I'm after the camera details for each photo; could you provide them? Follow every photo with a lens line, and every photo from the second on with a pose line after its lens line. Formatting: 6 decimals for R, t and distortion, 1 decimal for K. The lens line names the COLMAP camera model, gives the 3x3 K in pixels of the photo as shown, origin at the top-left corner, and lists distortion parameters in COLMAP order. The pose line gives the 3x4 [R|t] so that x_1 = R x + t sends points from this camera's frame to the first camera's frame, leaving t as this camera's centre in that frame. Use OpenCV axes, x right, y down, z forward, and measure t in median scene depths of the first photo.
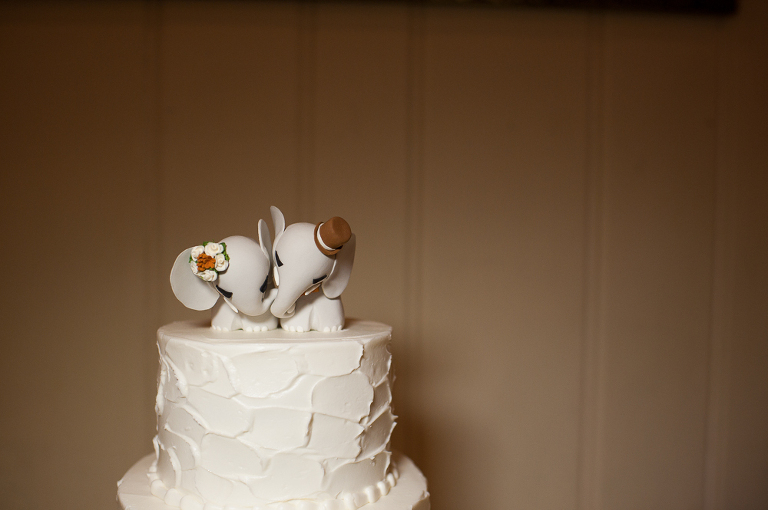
lens RADIAL K [[790.6, 0, 382.5], [0, 790.6, 255.7], [0, 0, 1]] dist [-0.033118, 0.000000]
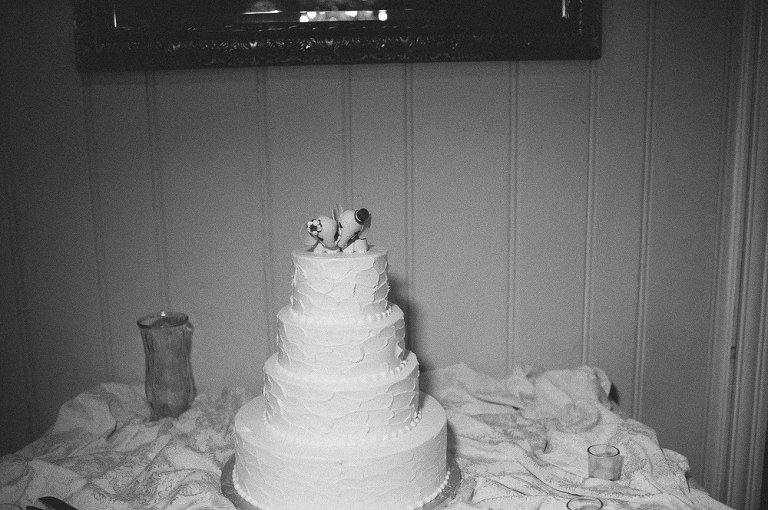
lens RADIAL K [[790.6, 0, 384.1], [0, 790.6, 255.5], [0, 0, 1]] dist [-0.033118, 0.000000]
pose [[0.998745, -0.015253, -0.047705, 0.126622], [0.021177, 0.991771, 0.126260, -0.214648], [0.045387, -0.127112, 0.990849, -1.511230]]
